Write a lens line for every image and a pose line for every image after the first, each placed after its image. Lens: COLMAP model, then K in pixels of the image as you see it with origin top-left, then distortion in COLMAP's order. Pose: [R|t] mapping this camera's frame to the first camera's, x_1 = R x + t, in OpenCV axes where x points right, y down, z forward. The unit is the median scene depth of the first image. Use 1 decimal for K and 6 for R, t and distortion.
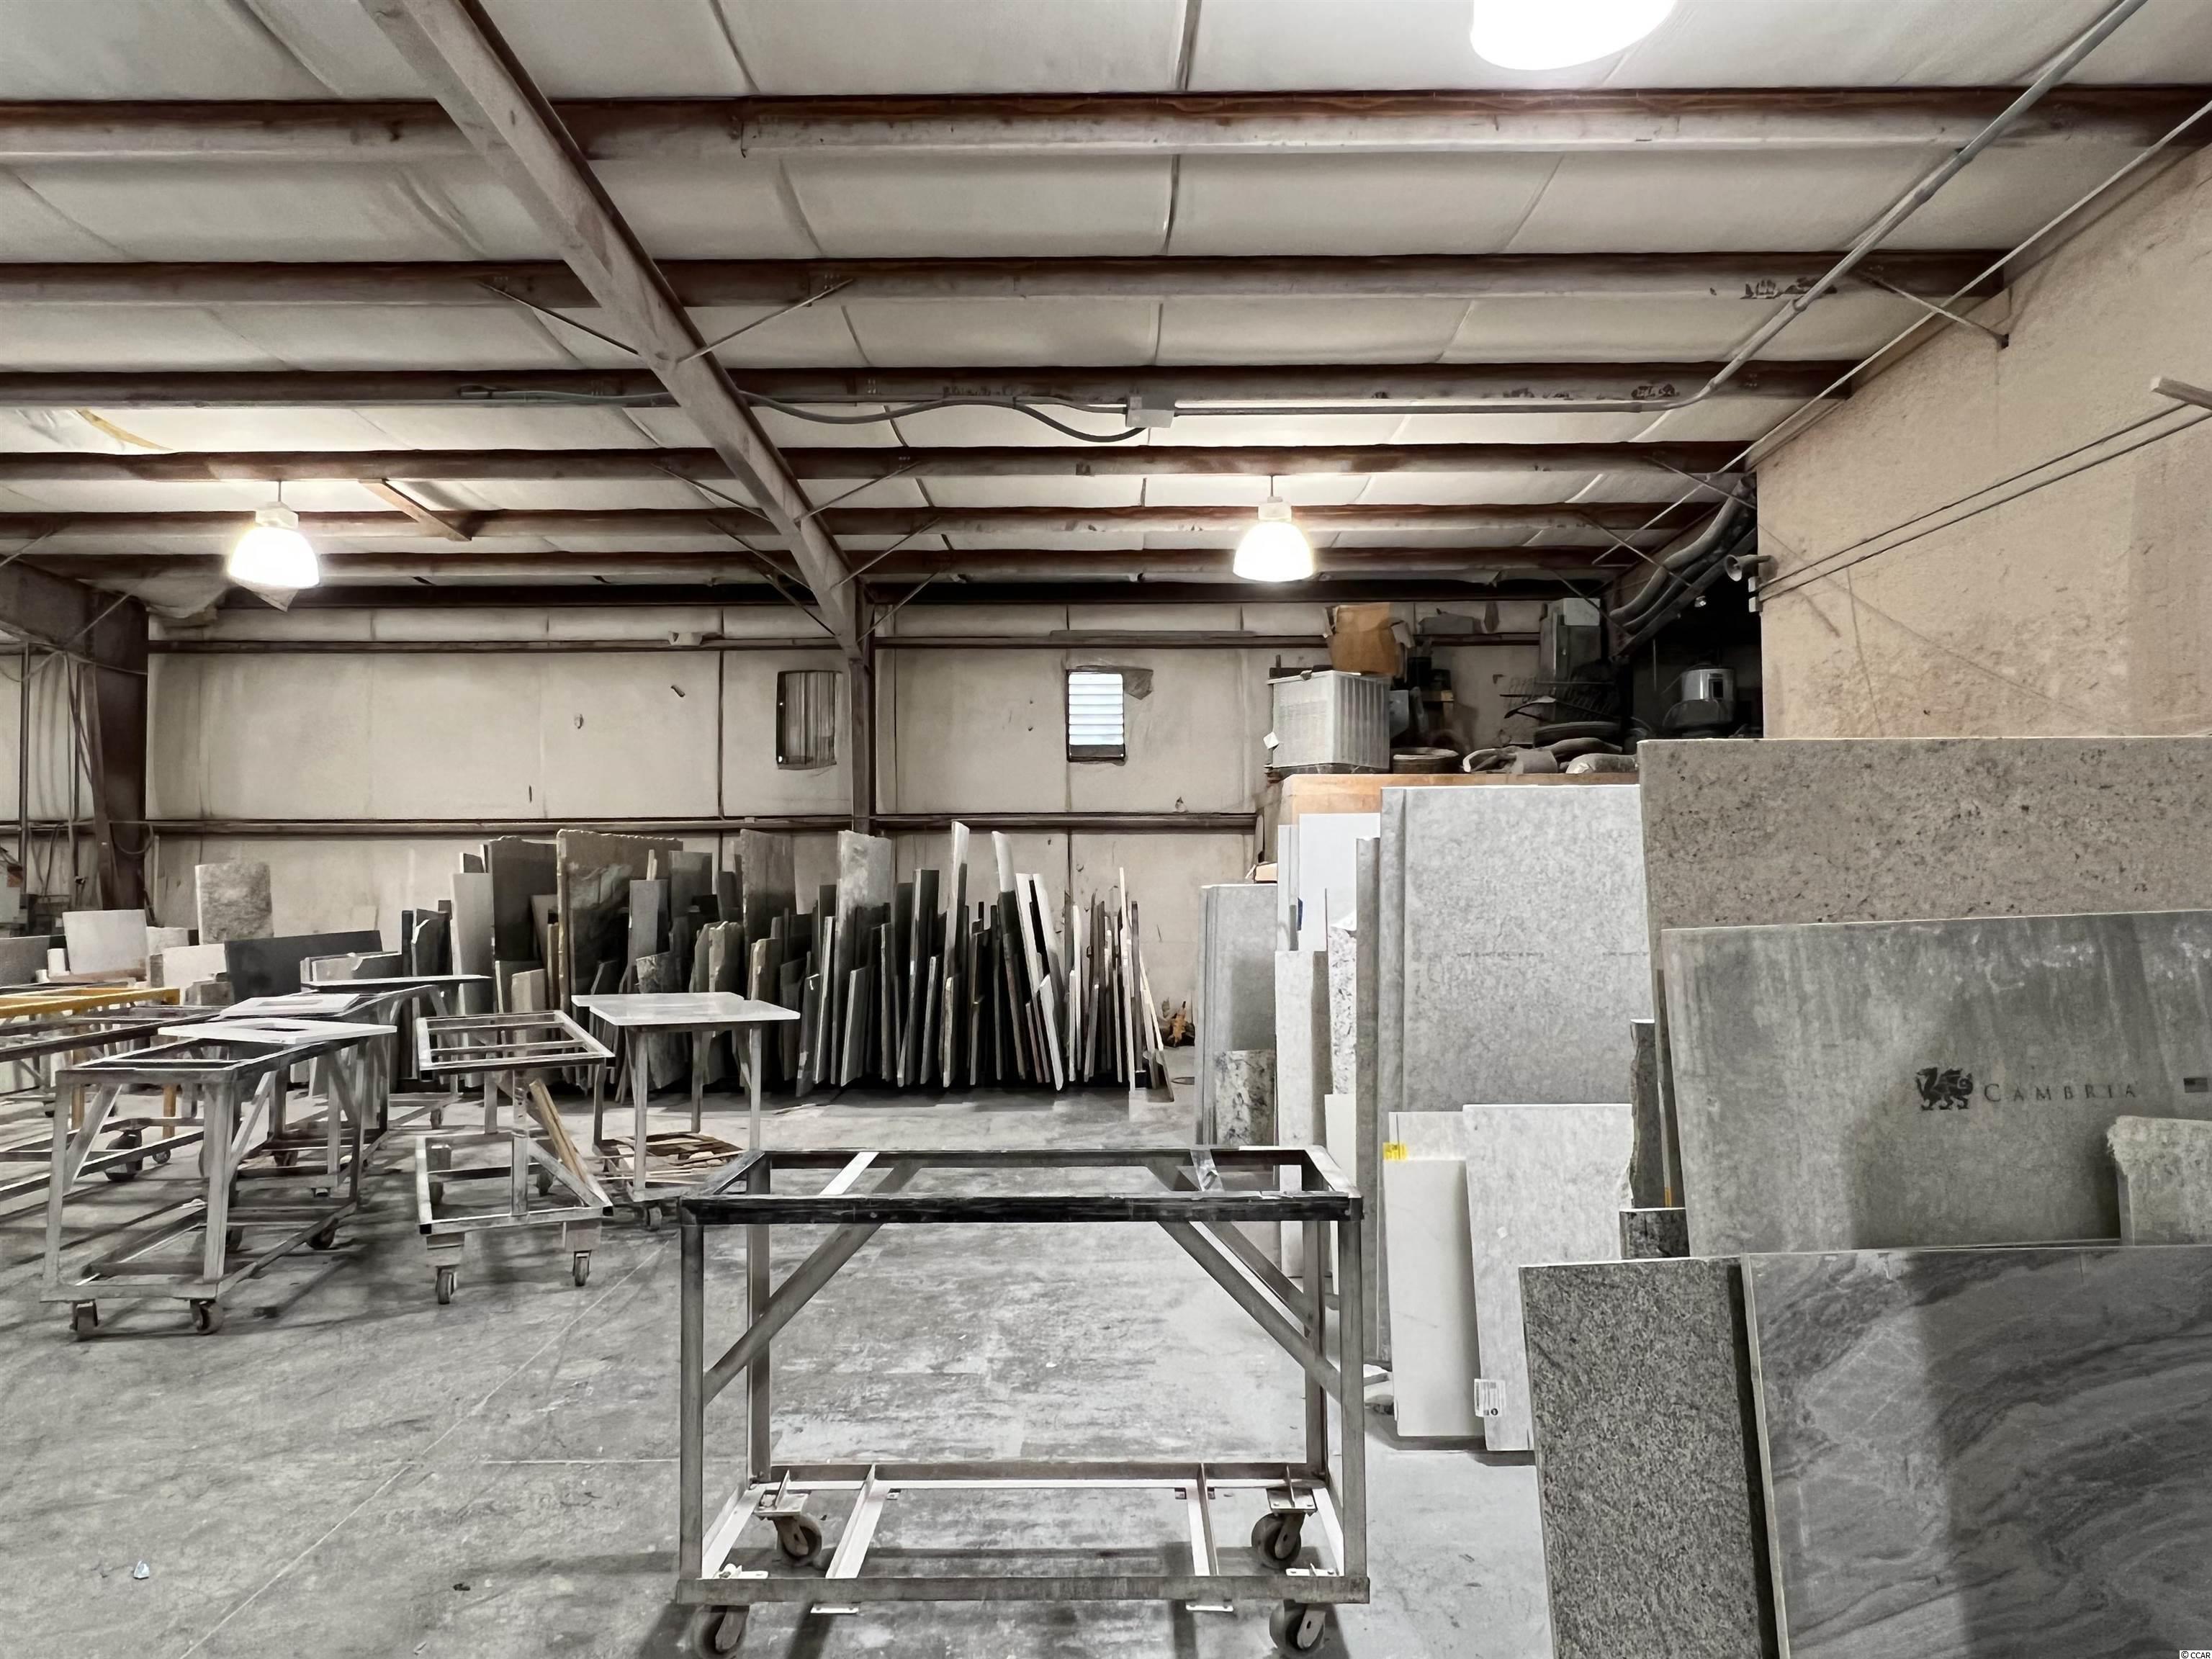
lens RADIAL K [[1430.8, 0, 1100.4], [0, 1430.8, 825.6], [0, 0, 1]] dist [0.001009, -0.000189]
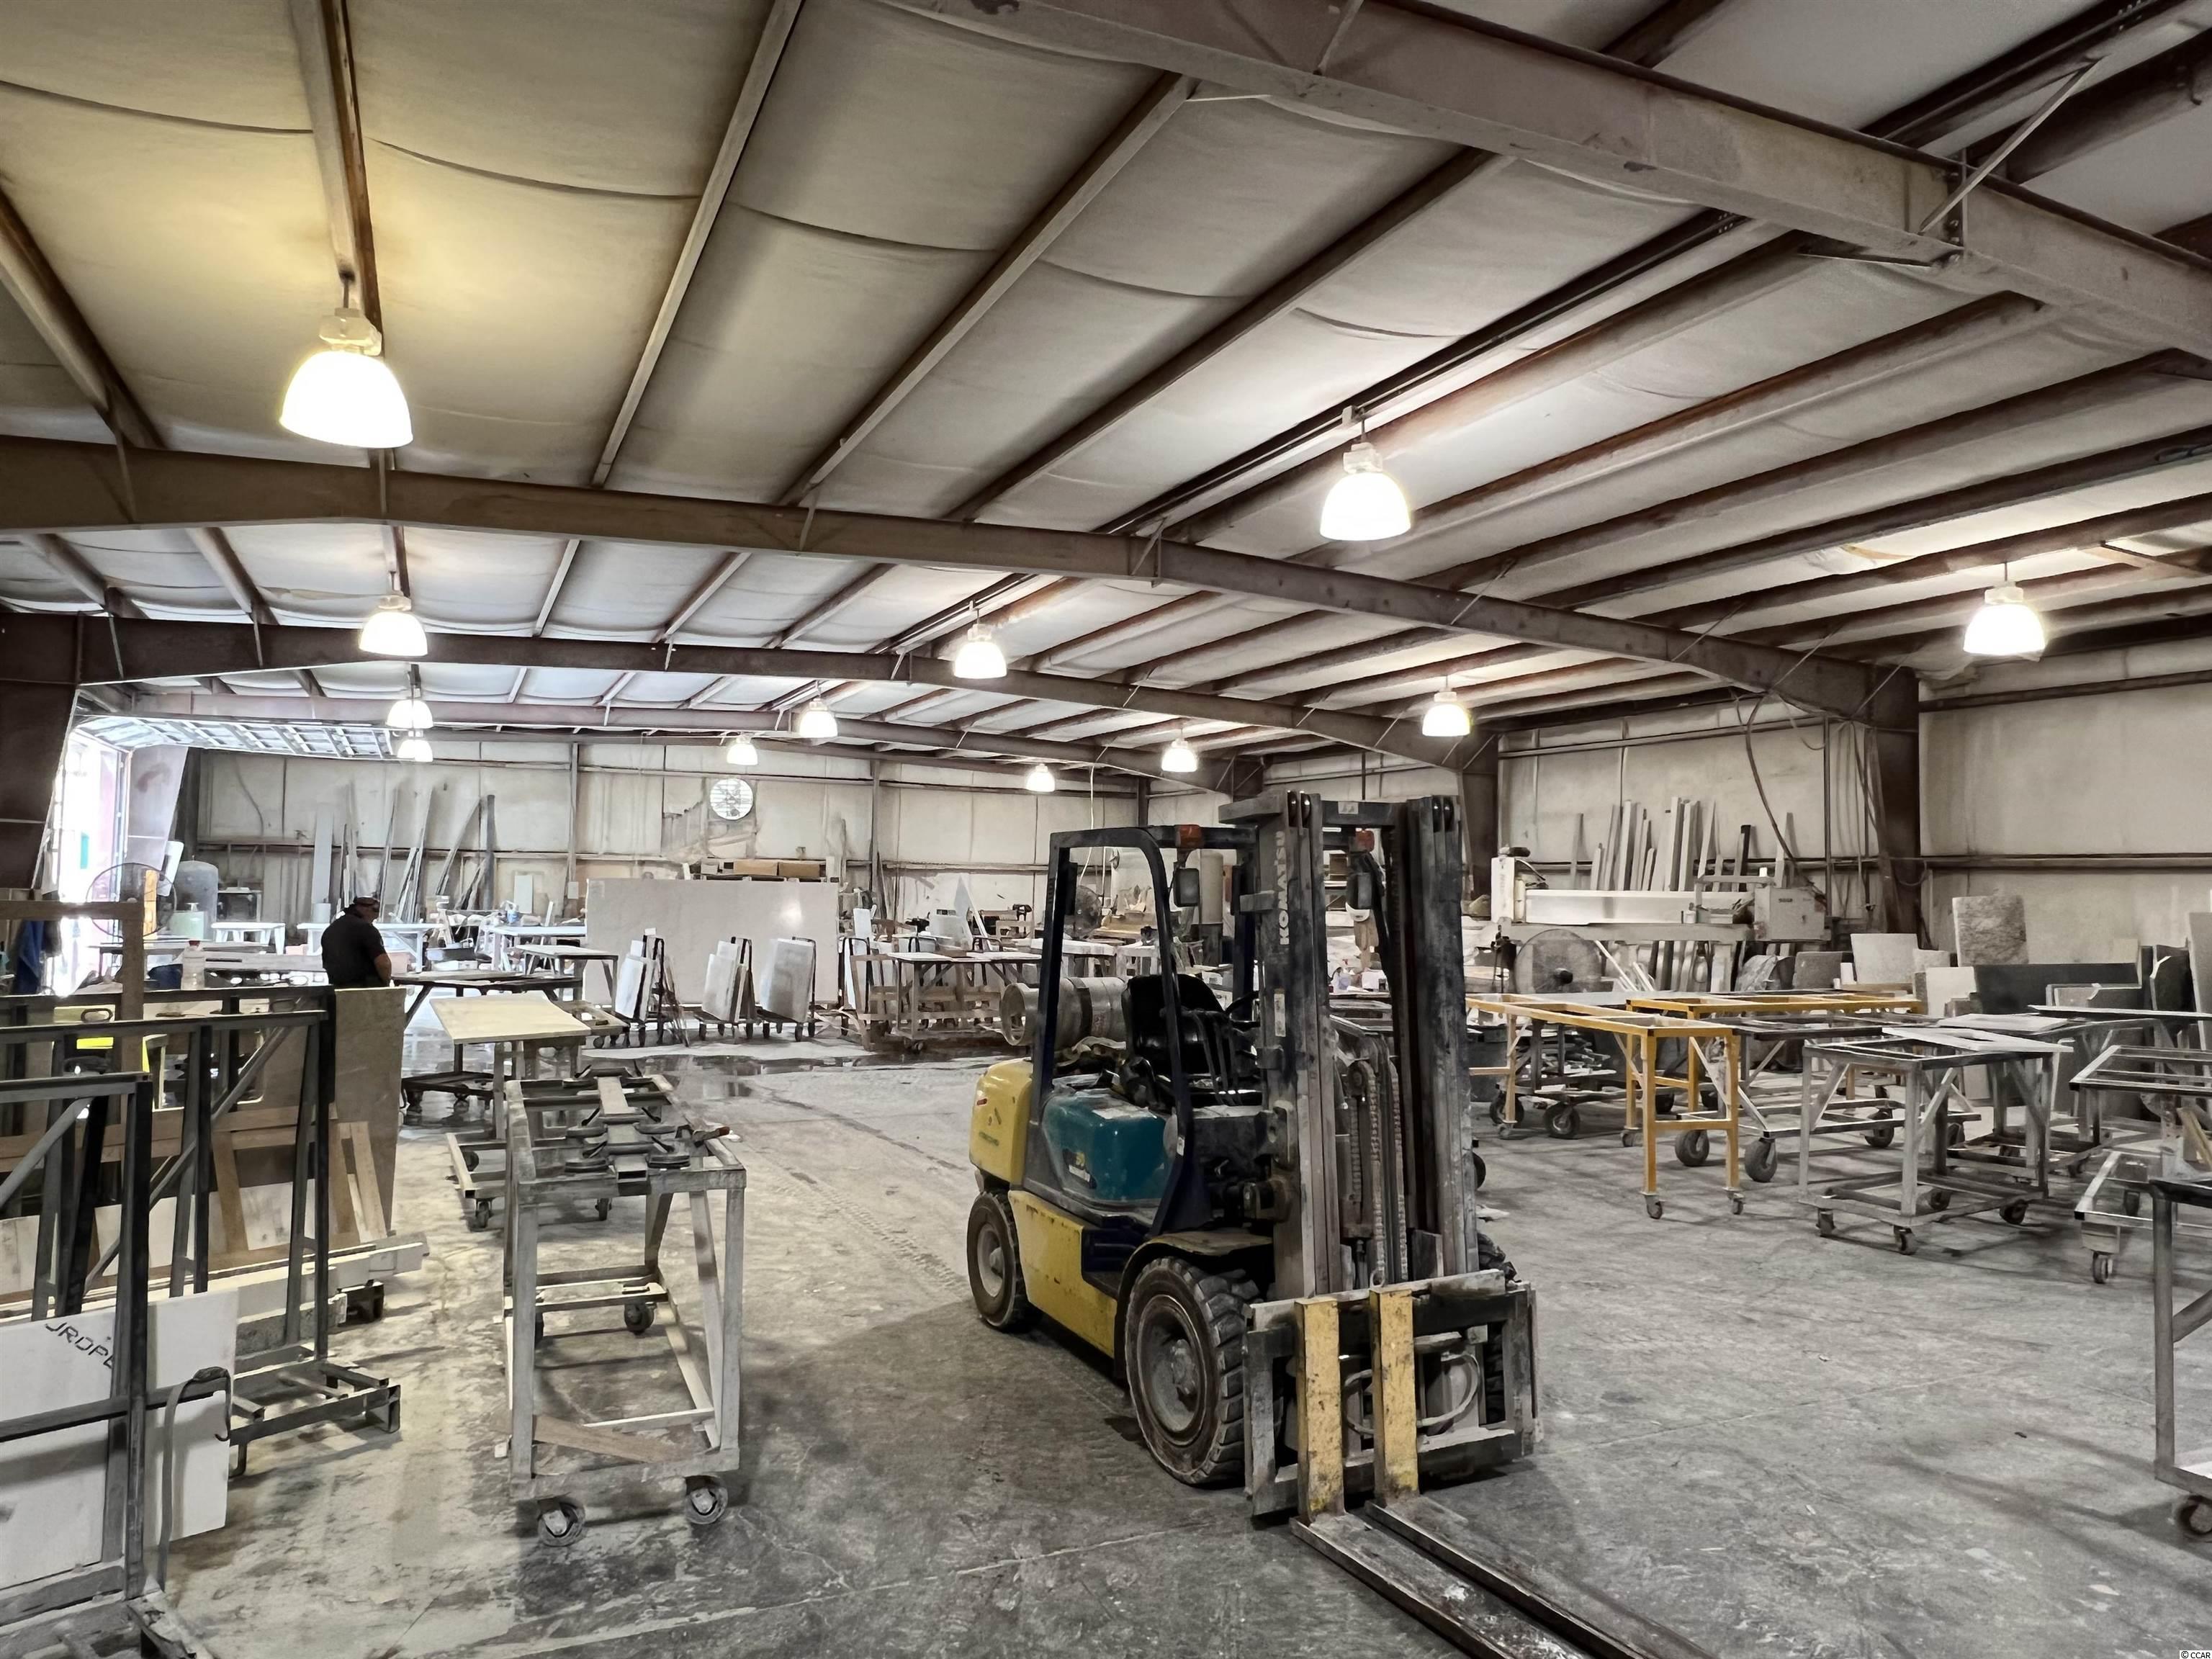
lens RADIAL K [[1430.8, 0, 1101.5], [0, 1430.8, 826.3], [0, 0, 1]] dist [0.001009, -0.000189]
pose [[0.421769, -0.027722, -0.906279, 0.129875], [0.015274, 0.999608, -0.023468, -0.013512], [0.906575, -0.003945, 0.422027, -0.115685]]
